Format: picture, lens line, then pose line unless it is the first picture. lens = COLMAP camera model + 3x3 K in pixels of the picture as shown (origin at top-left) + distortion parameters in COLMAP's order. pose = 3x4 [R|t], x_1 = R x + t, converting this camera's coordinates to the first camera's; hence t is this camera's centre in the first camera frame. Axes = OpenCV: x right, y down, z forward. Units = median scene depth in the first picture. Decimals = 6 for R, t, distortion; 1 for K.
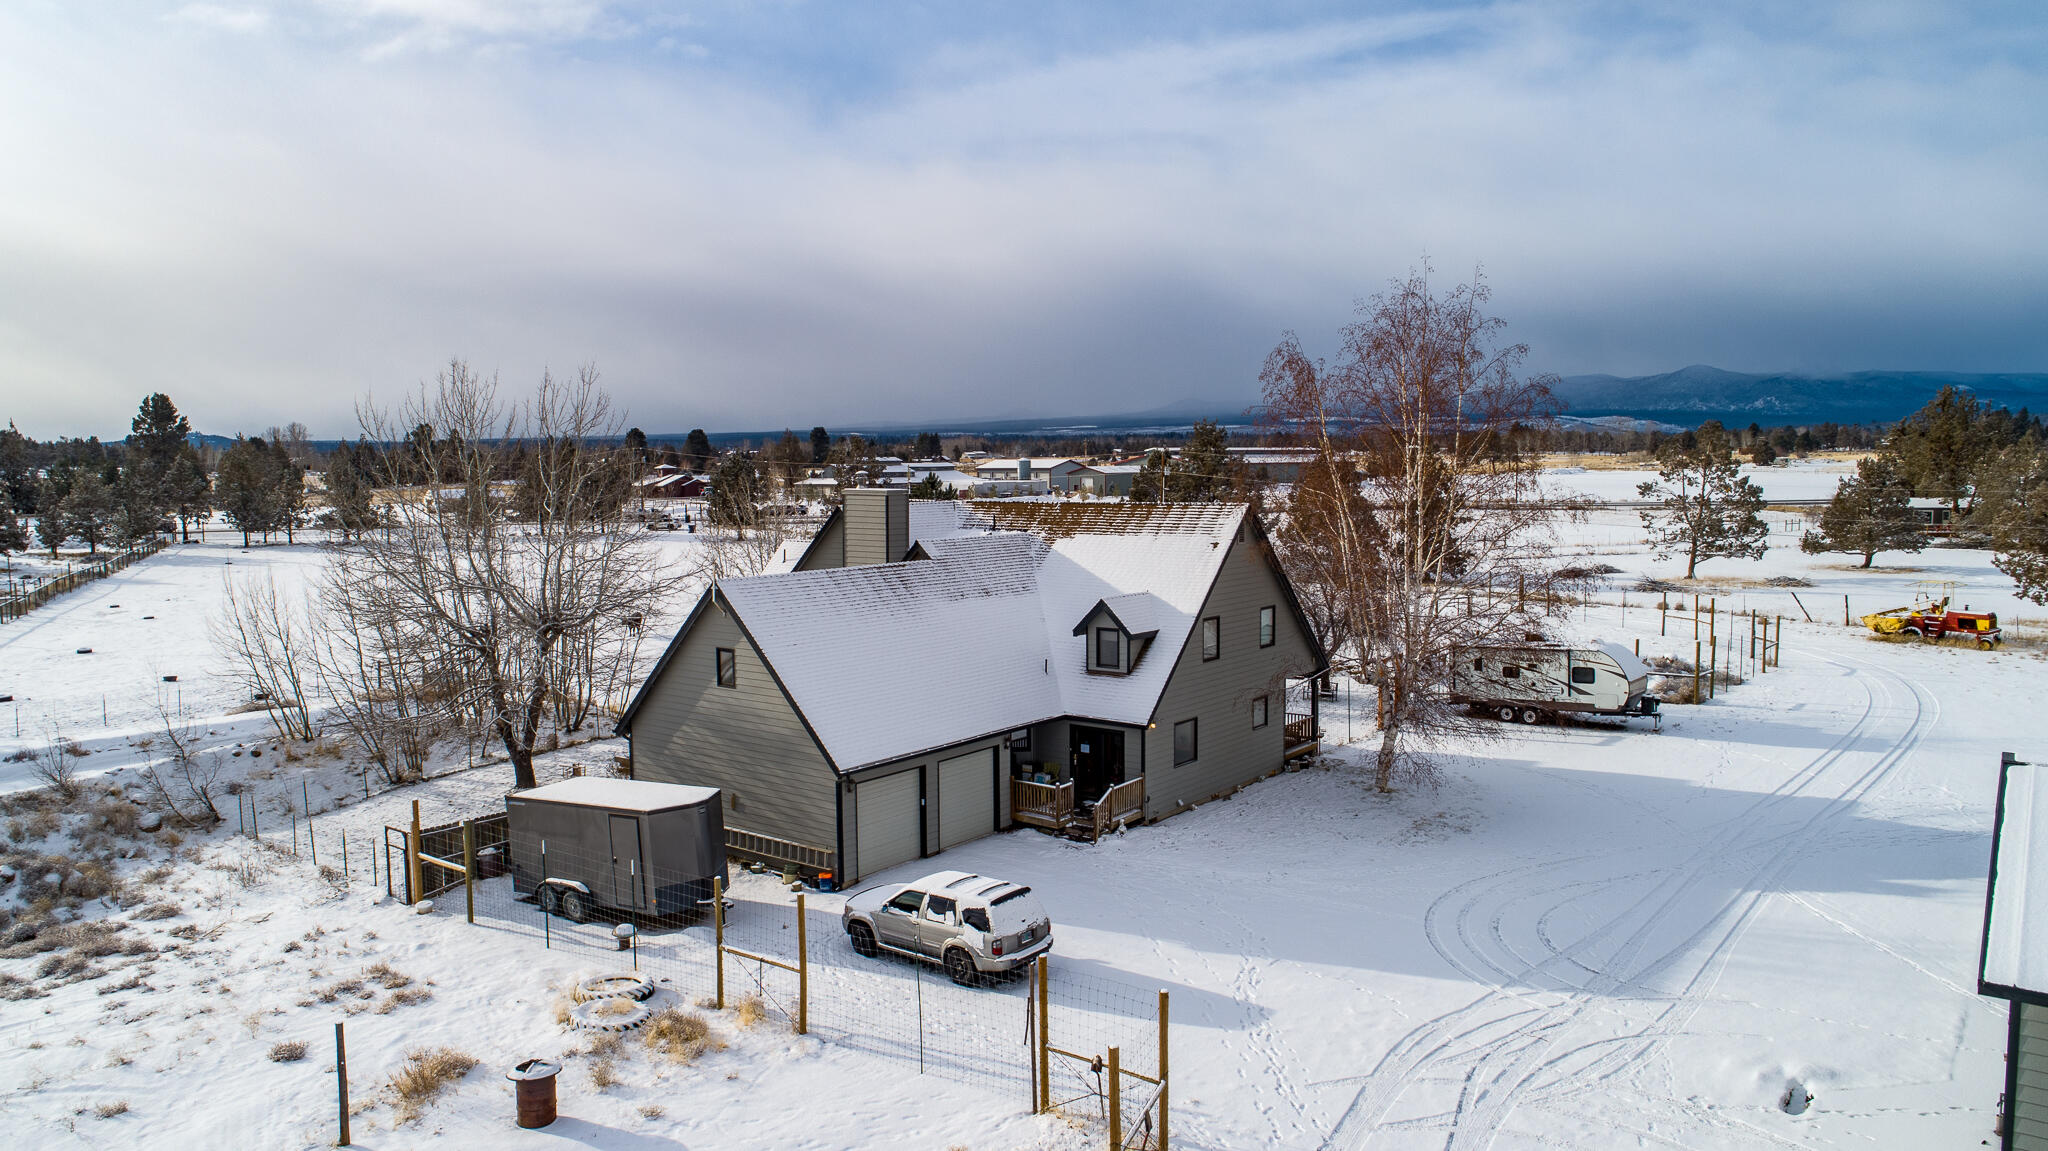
lens RADIAL K [[1384.4, 0, 1031.1], [0, 1384.4, 578.9], [0, 0, 1]] dist [-0.015421, 0.009769]
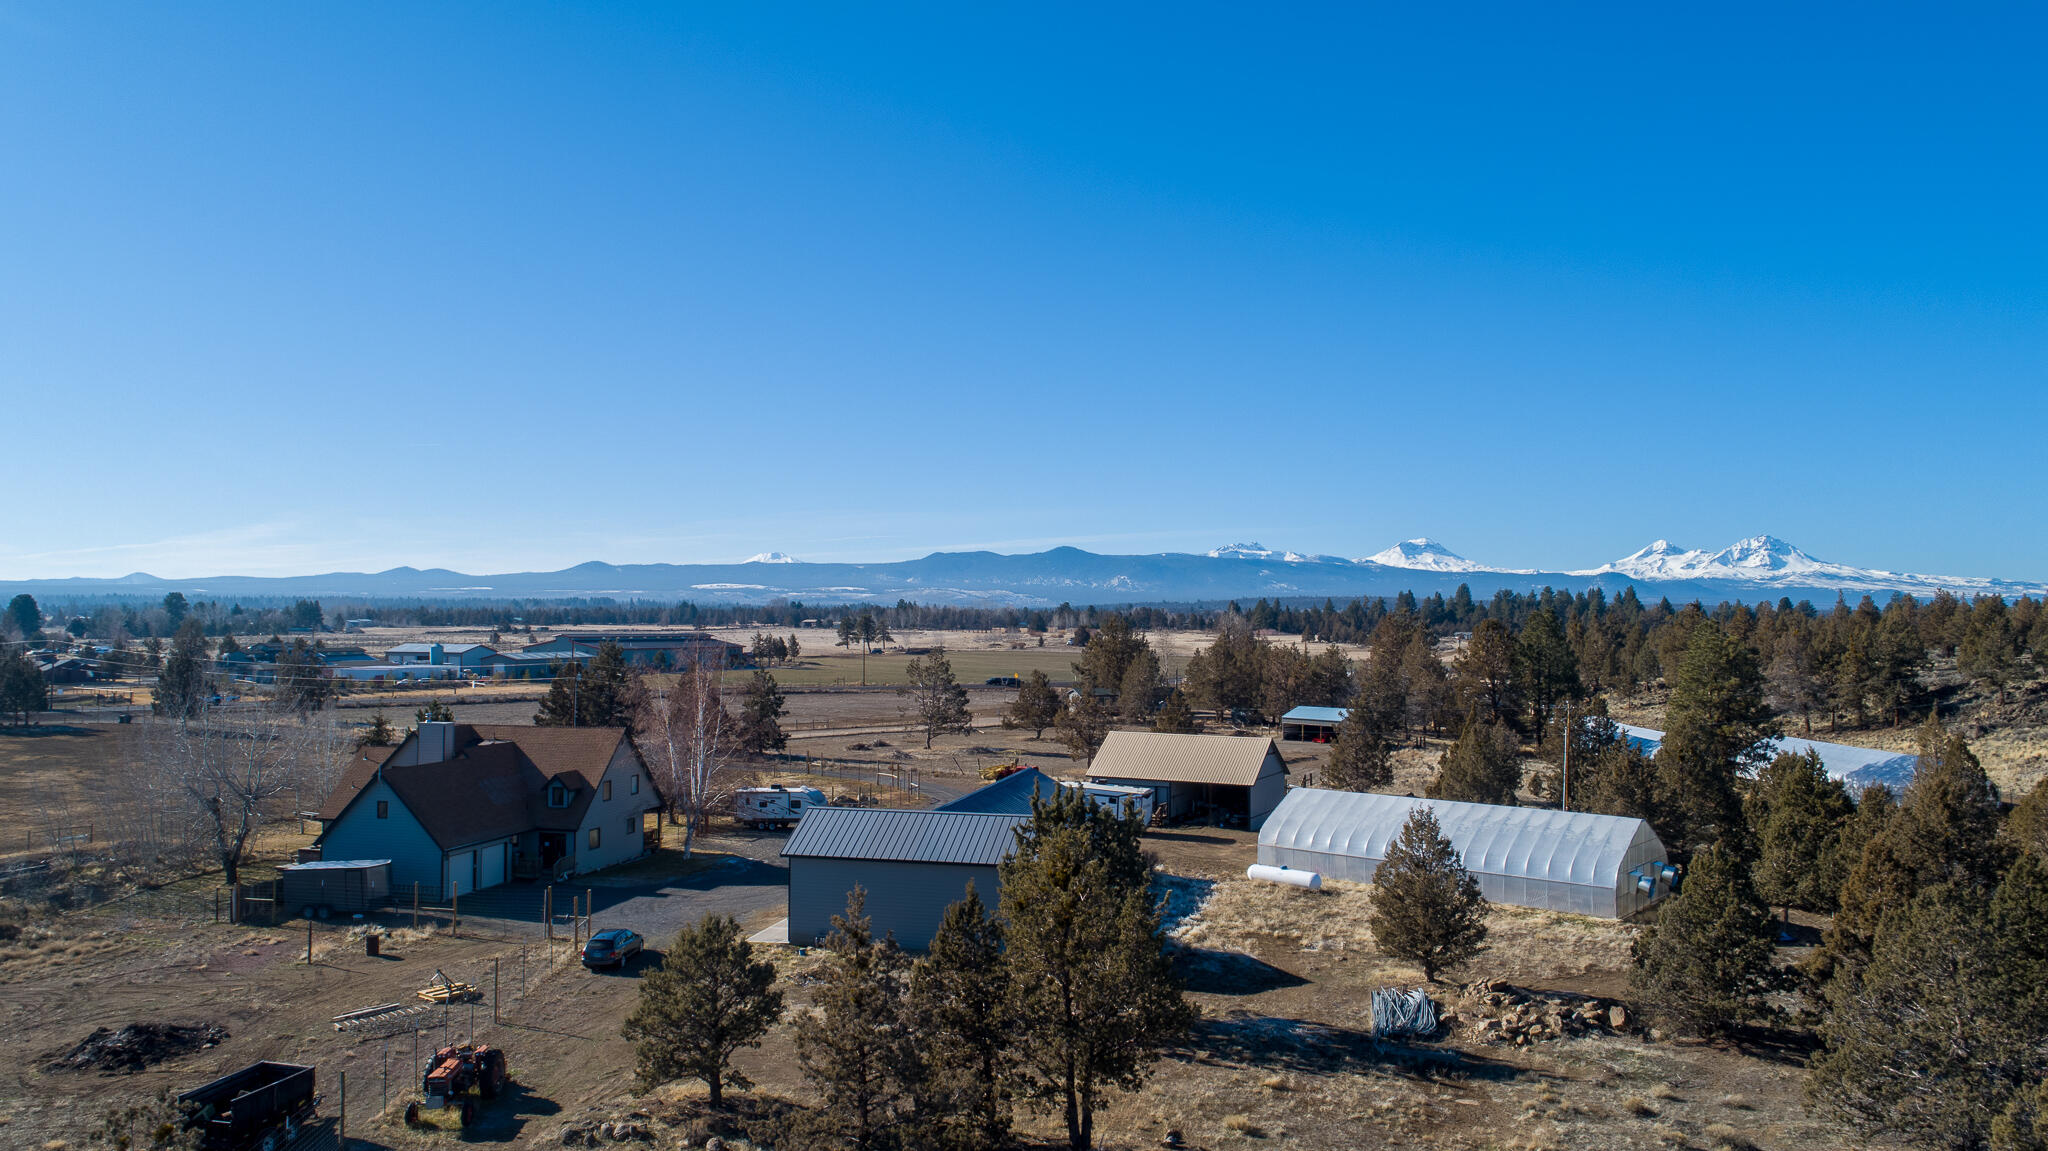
lens RADIAL K [[1384.4, 0, 1016.5], [0, 1384.4, 577.8], [0, 0, 1]] dist [-0.015421, 0.009769]
pose [[0.916572, 0.026214, 0.399010, -0.149632], [0.022103, 0.993002, -0.116011, -0.021938], [-0.399259, 0.115152, 0.909578, -1.220990]]
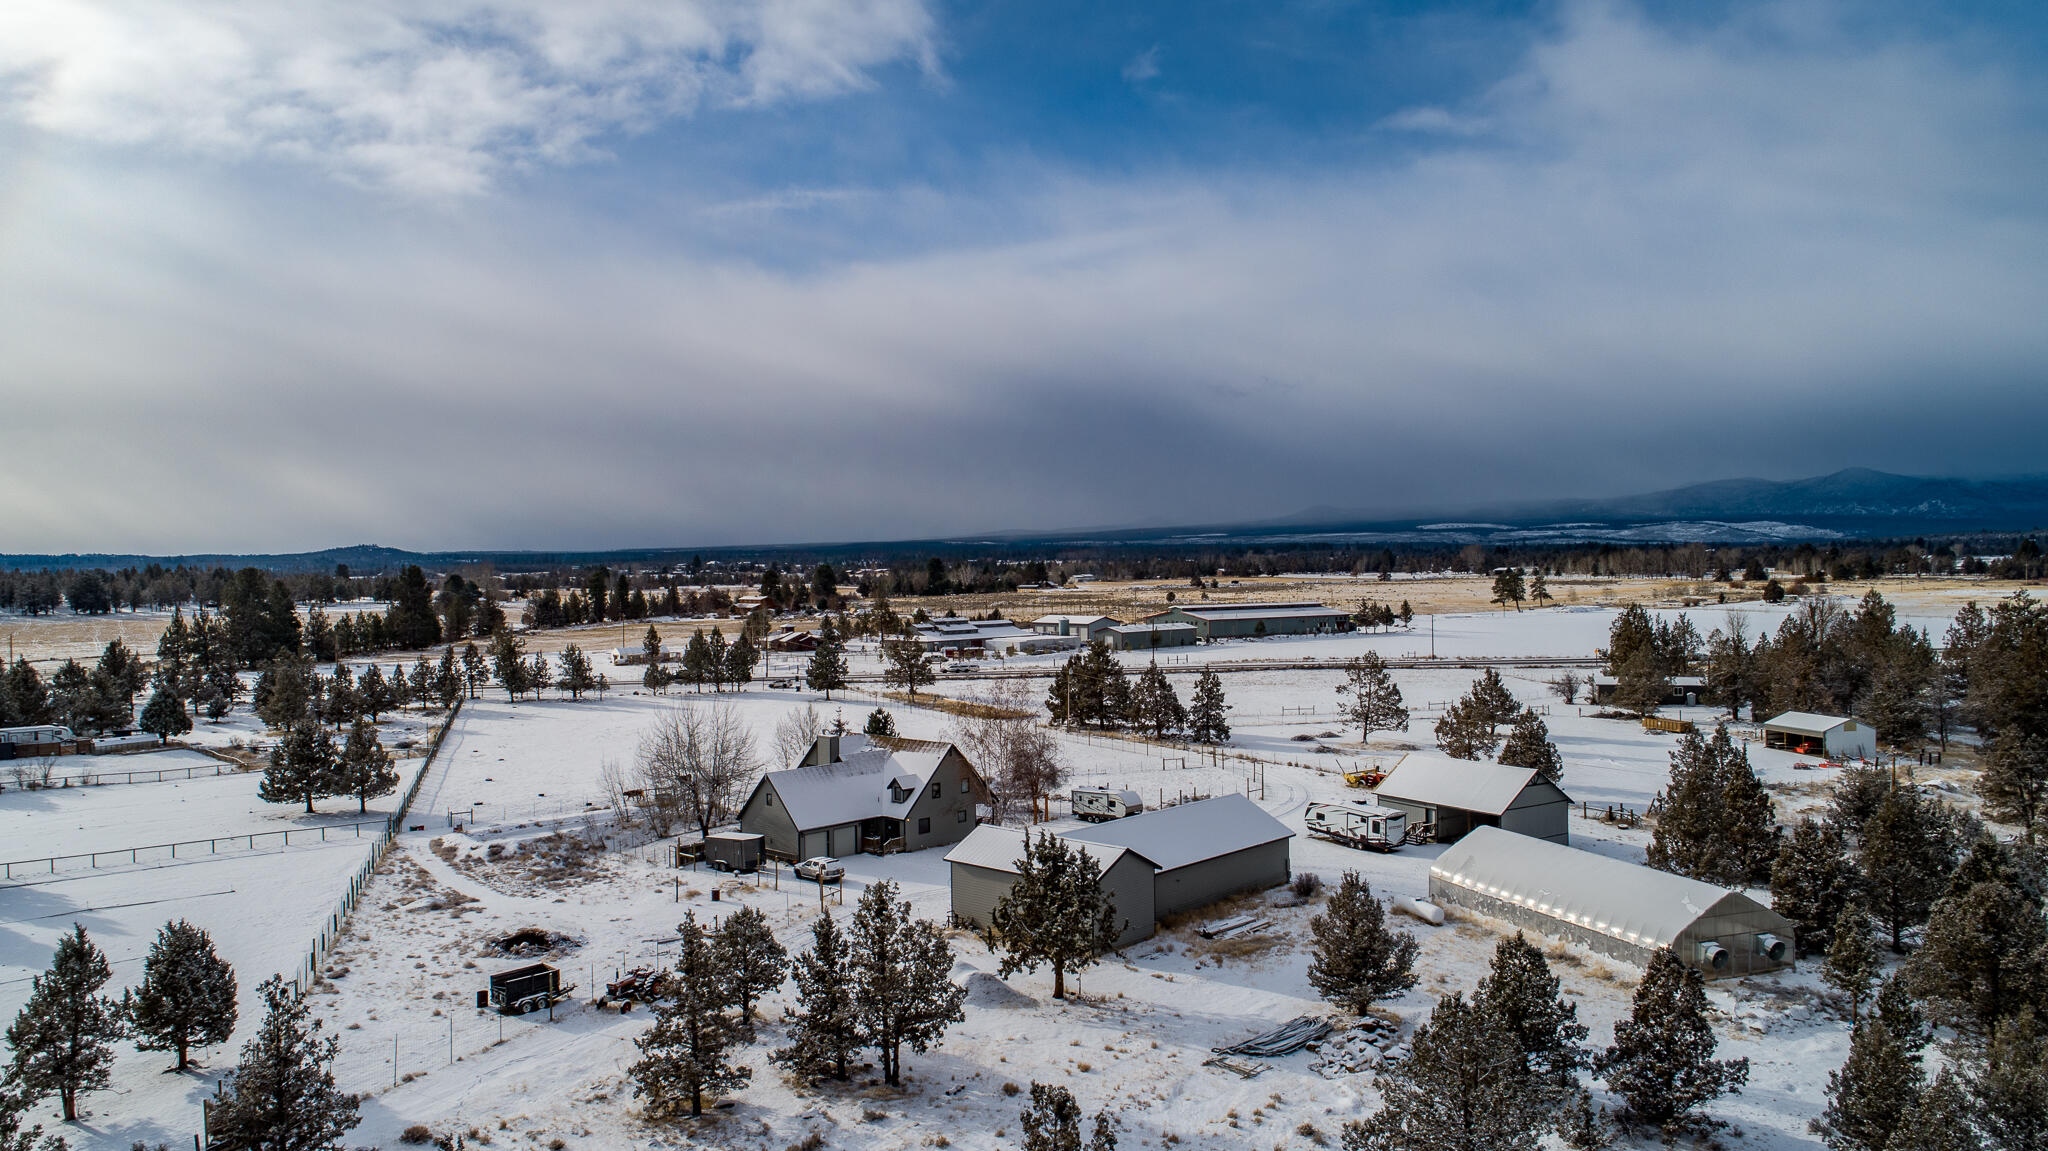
lens RADIAL K [[1384.4, 0, 1028.8], [0, 1384.4, 574.5], [0, 0, 1]] dist [-0.015421, 0.009769]
pose [[0.995355, -0.002092, -0.096250, 0.584275], [-0.005612, 0.996803, -0.079696, -0.172819], [0.096109, 0.079866, 0.992162, -1.844525]]
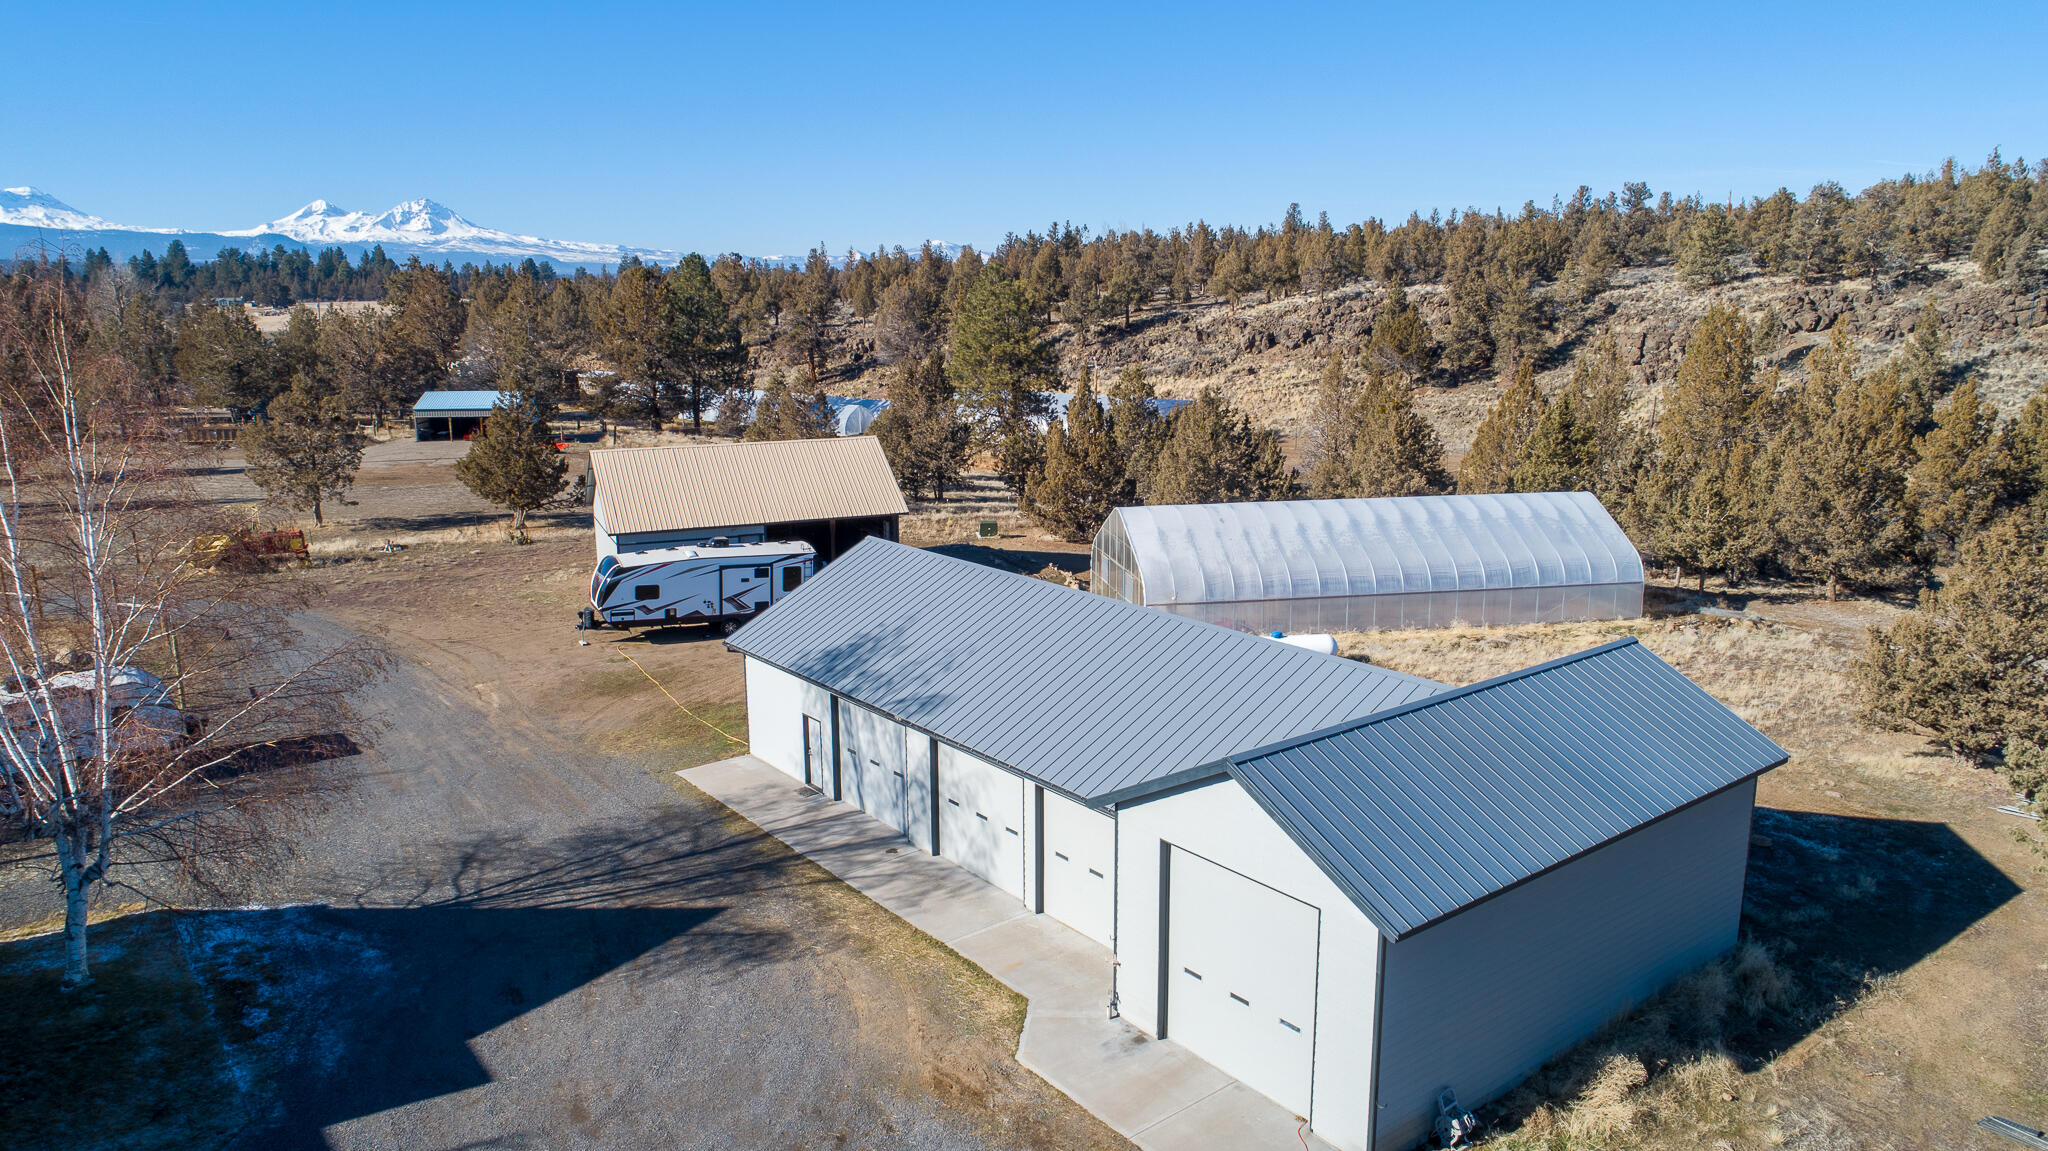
lens RADIAL K [[1384.4, 0, 1026.7], [0, 1384.4, 571.5], [0, 0, 1]] dist [-0.015421, 0.009769]
pose [[0.257870, -0.187903, 0.947732, -0.238419], [0.088164, 0.981390, 0.170588, -0.120086], [-0.962149, 0.039567, 0.269637, 0.325230]]
